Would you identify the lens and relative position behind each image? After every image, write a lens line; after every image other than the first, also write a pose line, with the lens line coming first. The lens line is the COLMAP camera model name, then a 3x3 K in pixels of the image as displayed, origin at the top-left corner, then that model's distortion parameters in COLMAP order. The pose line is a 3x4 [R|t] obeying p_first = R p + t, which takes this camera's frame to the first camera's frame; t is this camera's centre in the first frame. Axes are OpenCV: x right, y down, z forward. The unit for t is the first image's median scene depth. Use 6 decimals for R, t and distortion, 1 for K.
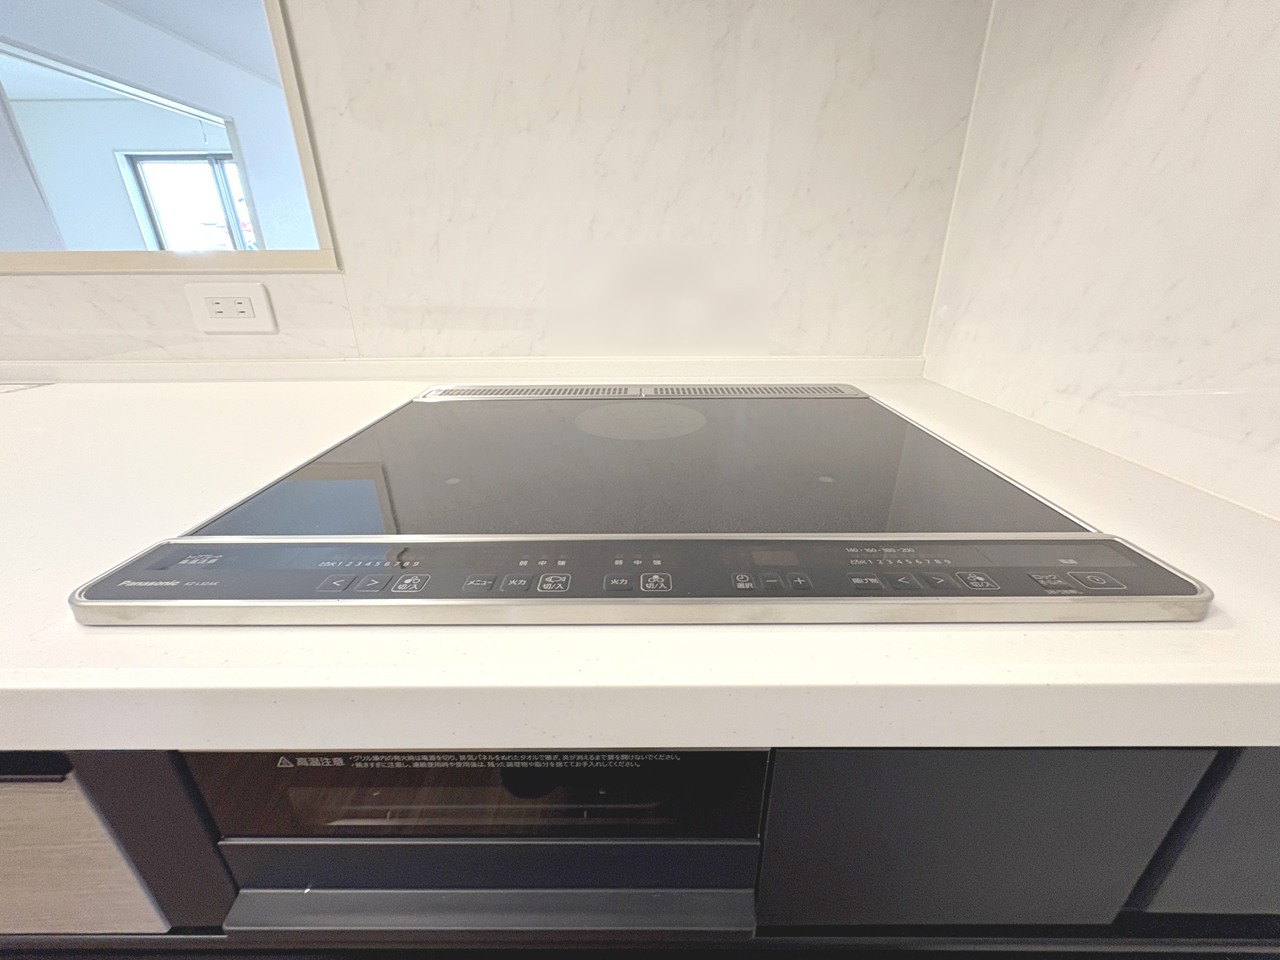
lens RADIAL K [[510.5, 0, 648.3], [0, 510.5, 476.6], [0, 0, 1]] dist [-0.000045, -0.000102]
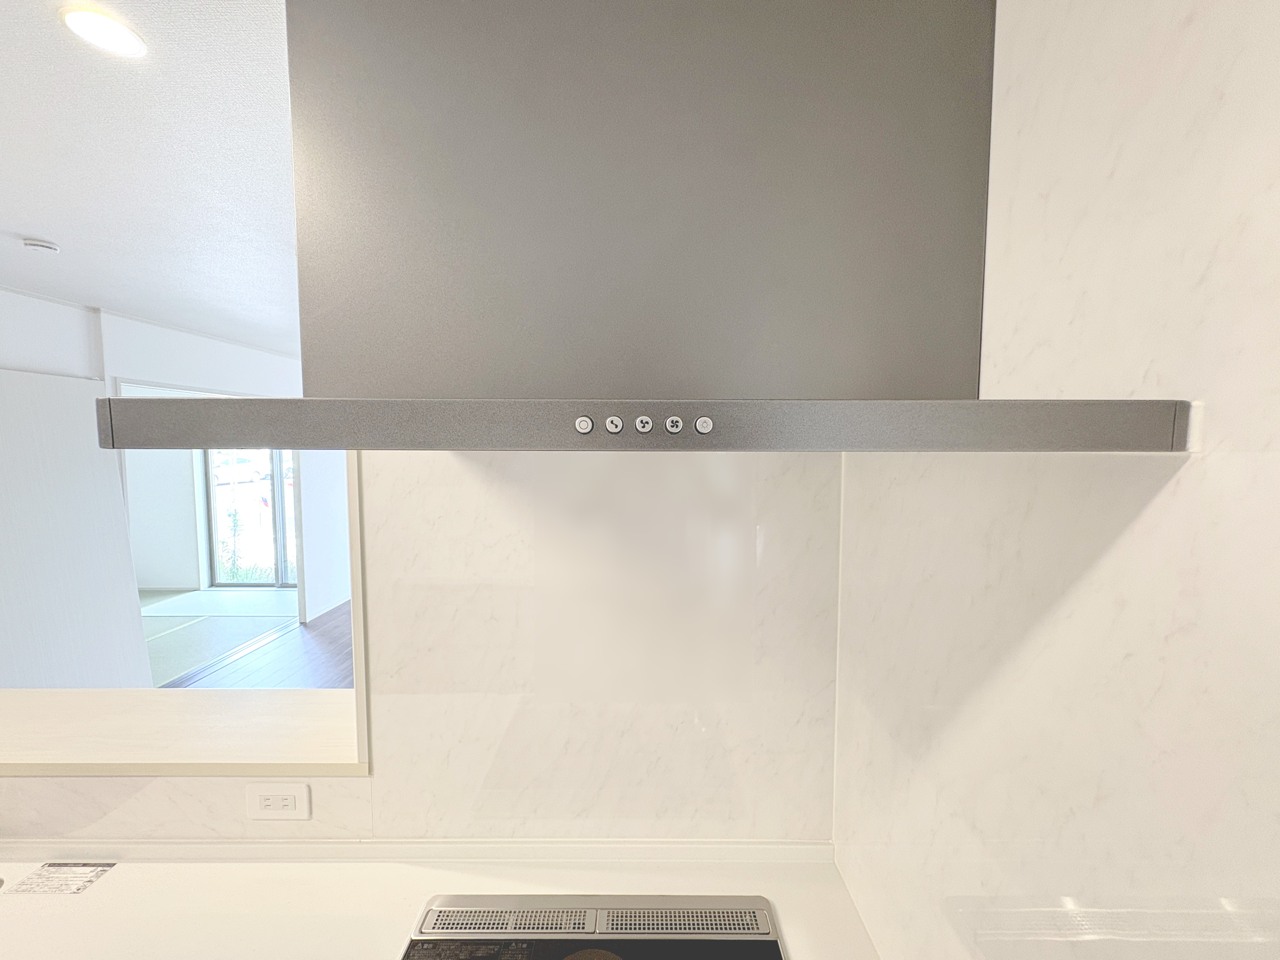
lens RADIAL K [[510.4, 0, 641.3], [0, 510.4, 475.3], [0, 0, 1]] dist [0.002039, -0.000377]
pose [[0.999997, 0.001198, 0.002068, 0.076702], [-0.000476, 0.947711, -0.319131, -0.699998], [-0.002342, 0.319129, 0.947708, -0.459815]]
